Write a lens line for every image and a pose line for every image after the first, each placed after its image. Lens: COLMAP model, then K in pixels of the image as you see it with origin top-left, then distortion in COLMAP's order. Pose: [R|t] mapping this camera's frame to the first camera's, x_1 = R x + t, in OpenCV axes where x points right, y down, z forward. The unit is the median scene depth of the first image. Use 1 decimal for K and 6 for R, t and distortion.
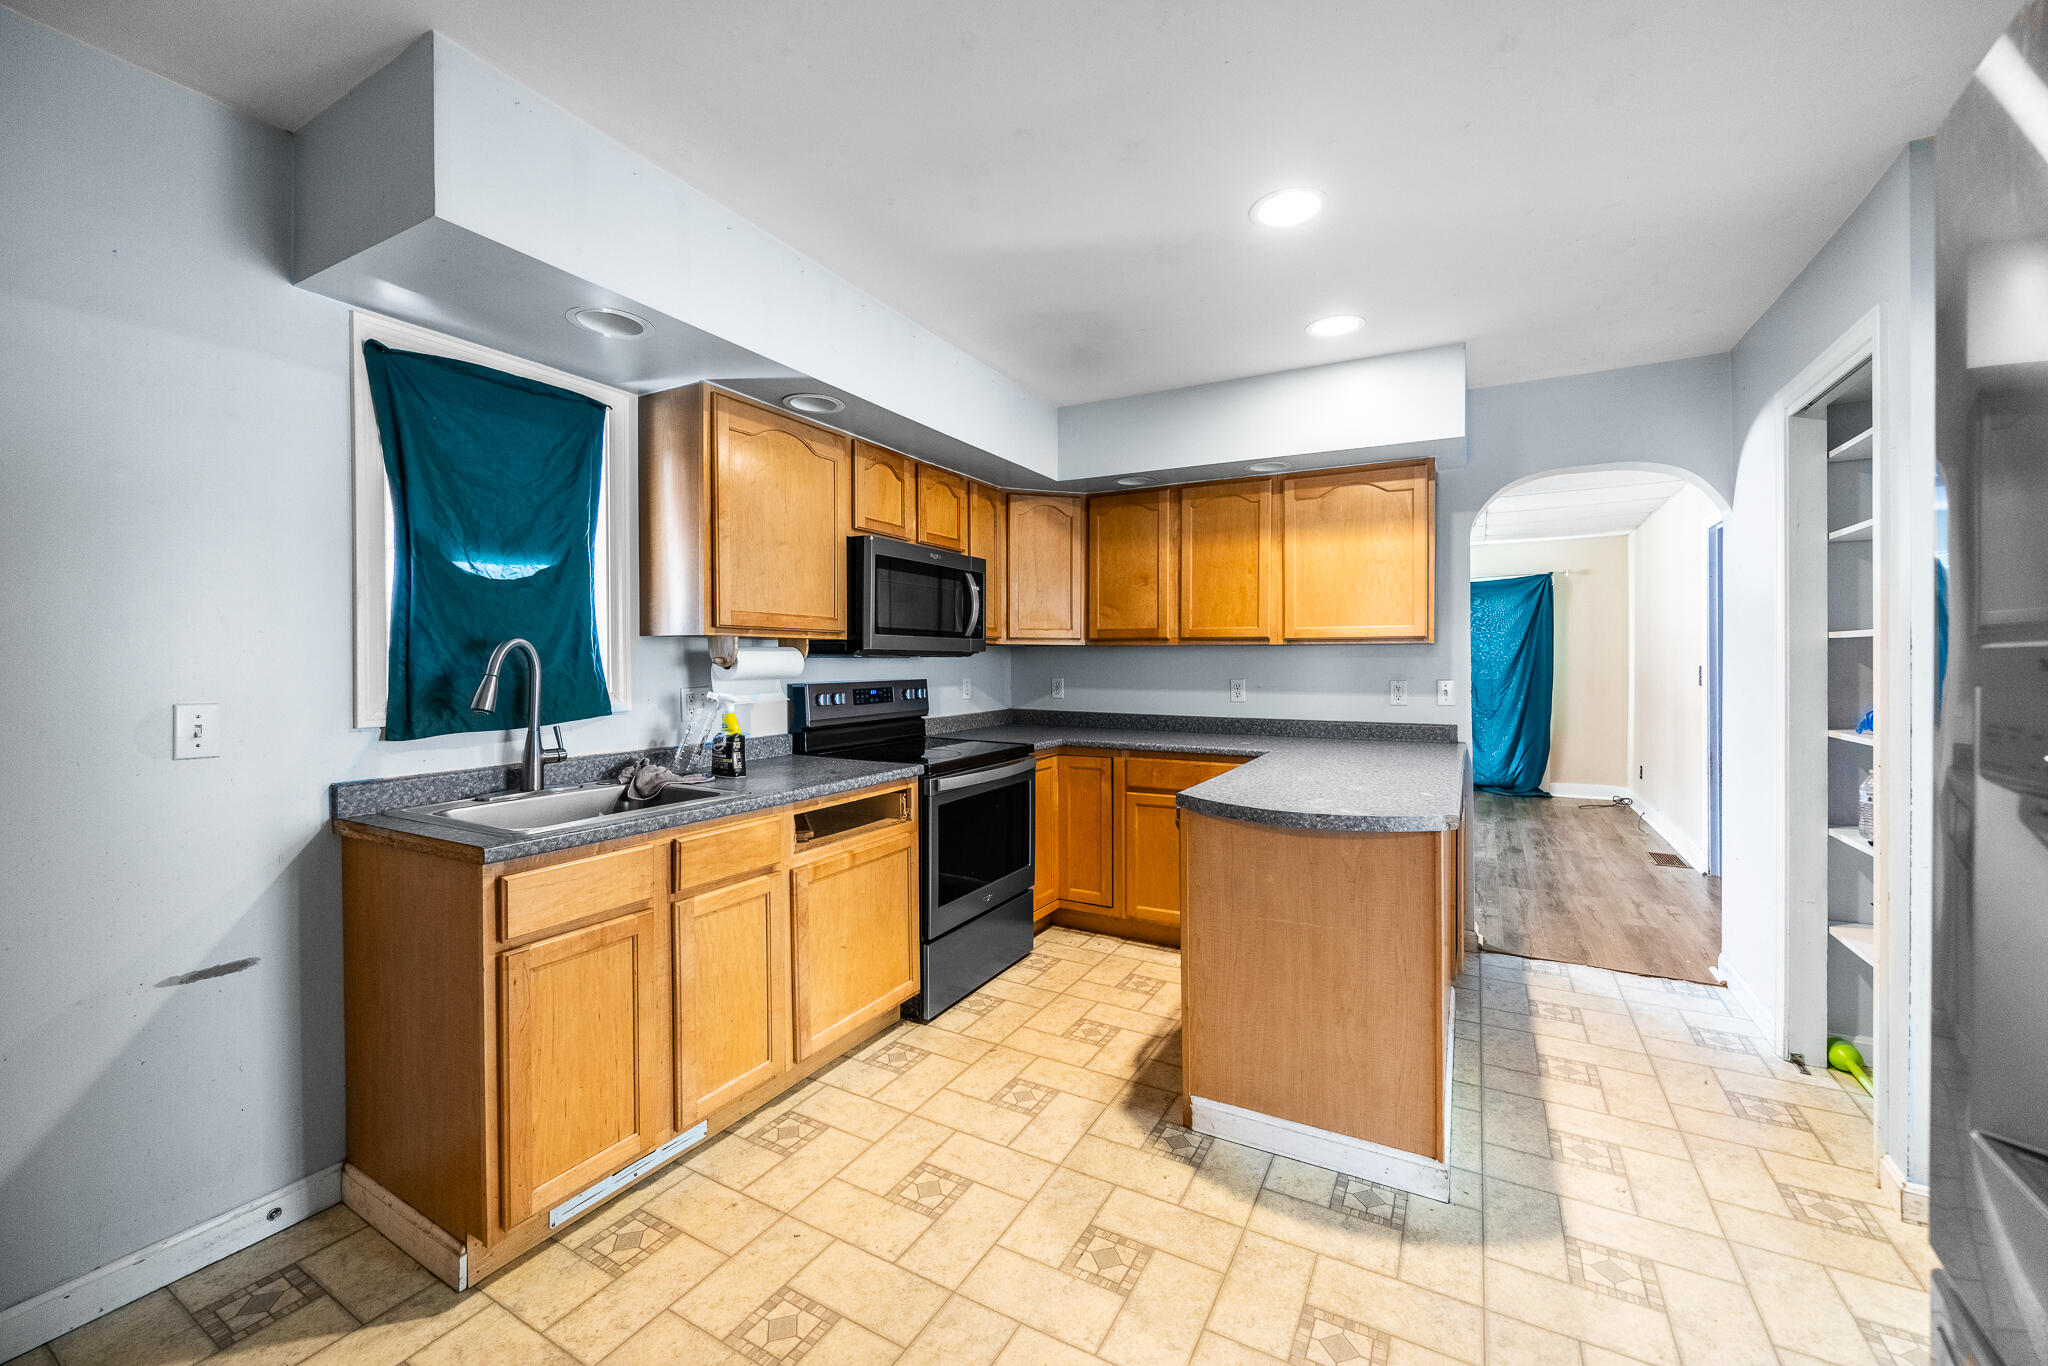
lens RADIAL K [[803.9, 0, 1023.5], [0, 803.9, 668.8], [0, 0, 1]] dist [-0.001389, -0.000035]
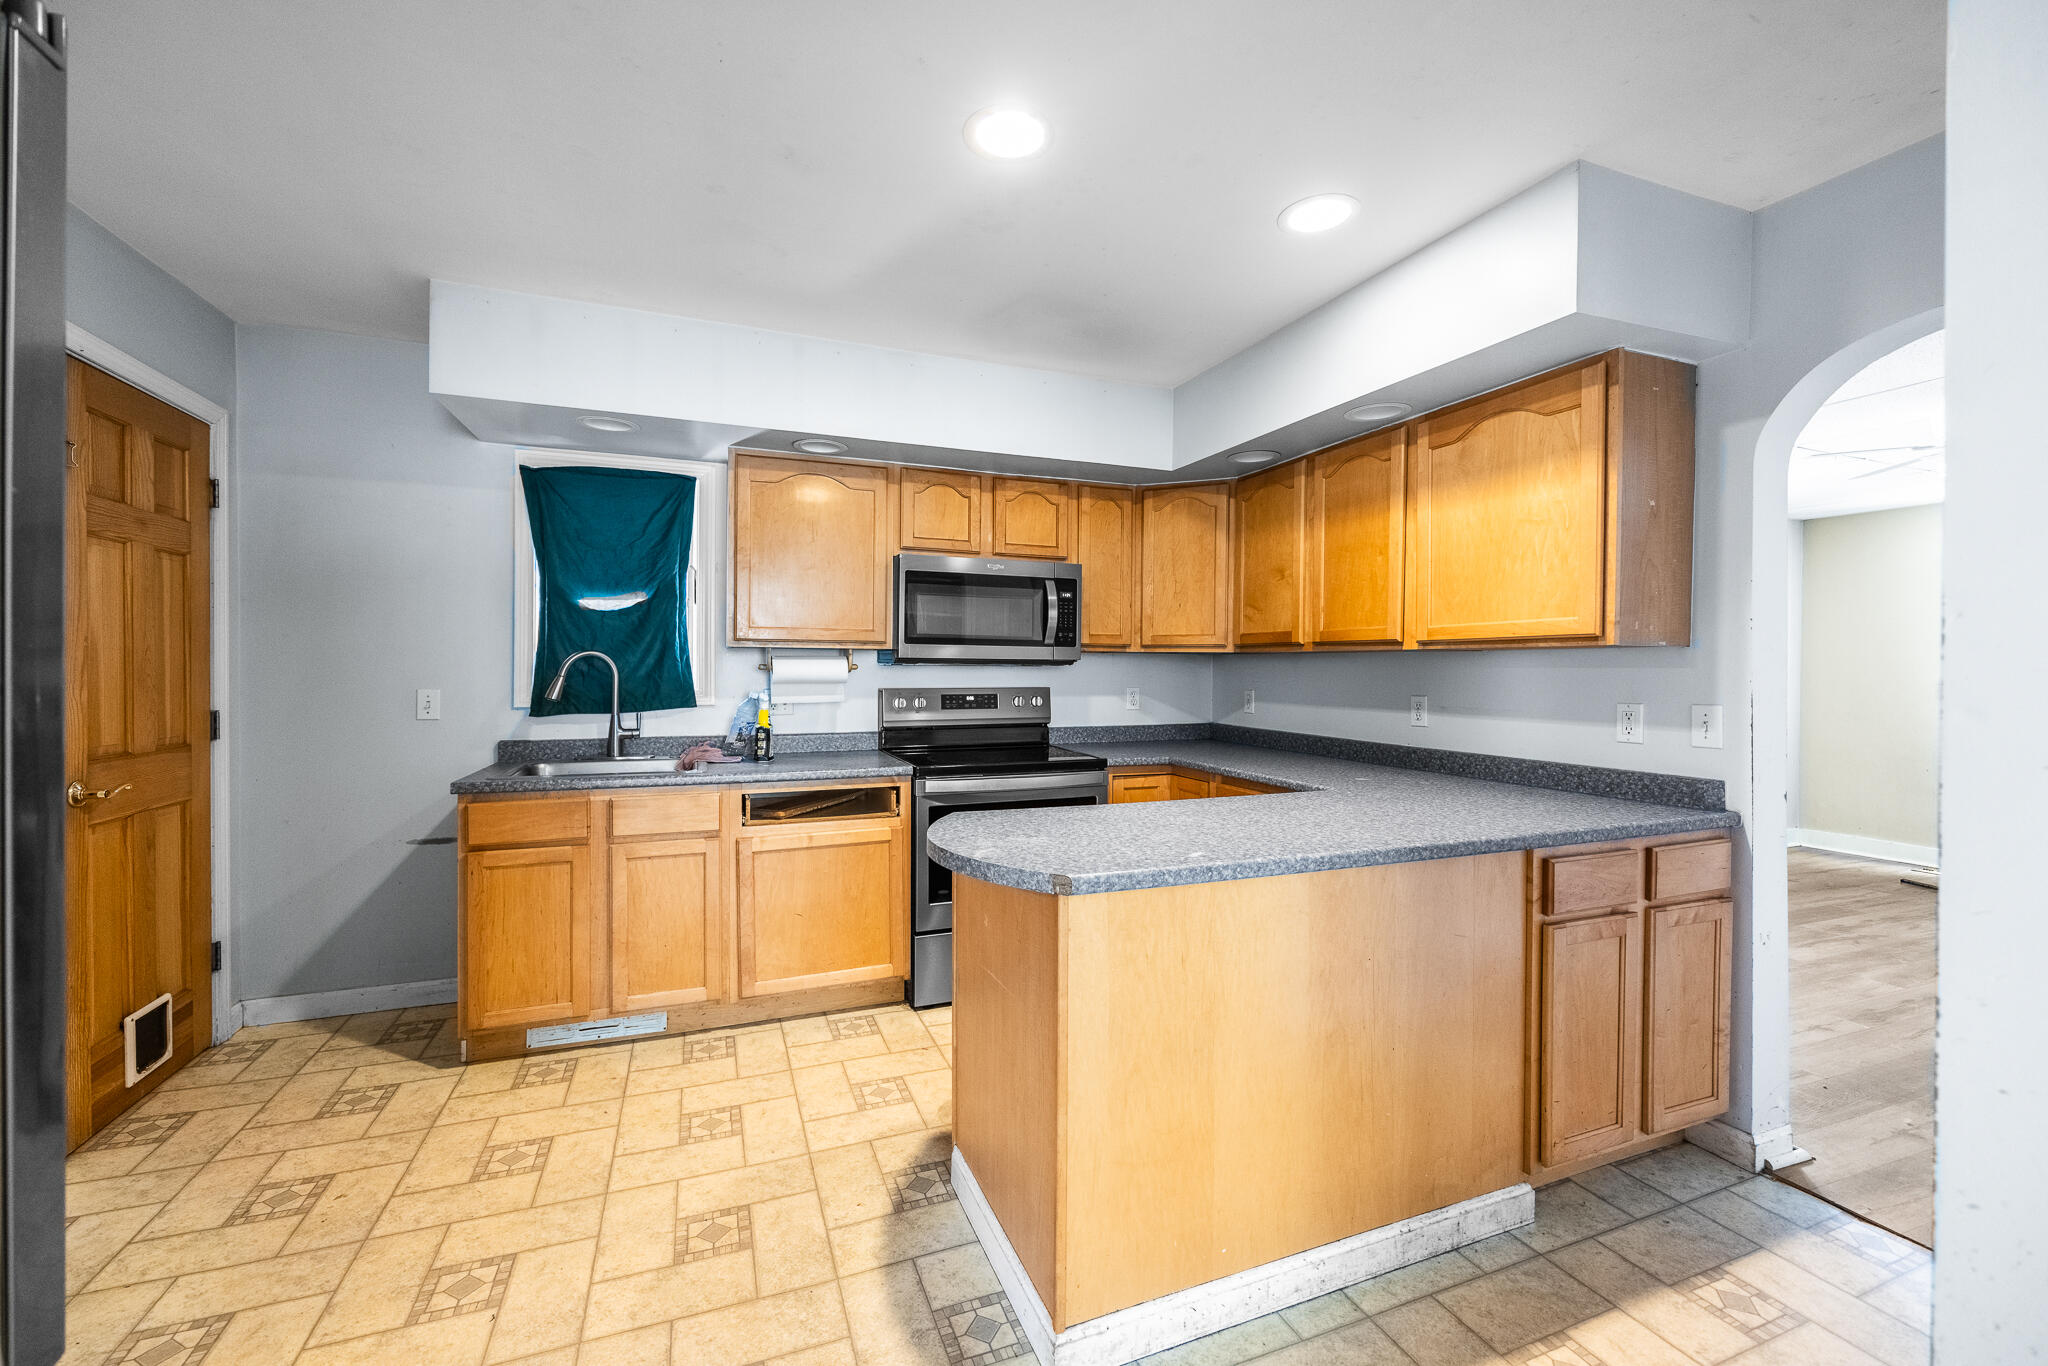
lens RADIAL K [[803.9, 0, 1018.7], [0, 803.9, 679.2], [0, 0, 1]] dist [-0.001389, -0.000035]
pose [[0.773931, 0.013221, -0.633131, 0.662987], [-0.012405, 0.999907, 0.005715, -0.003688], [0.633148, 0.003431, 0.774023, 0.267018]]
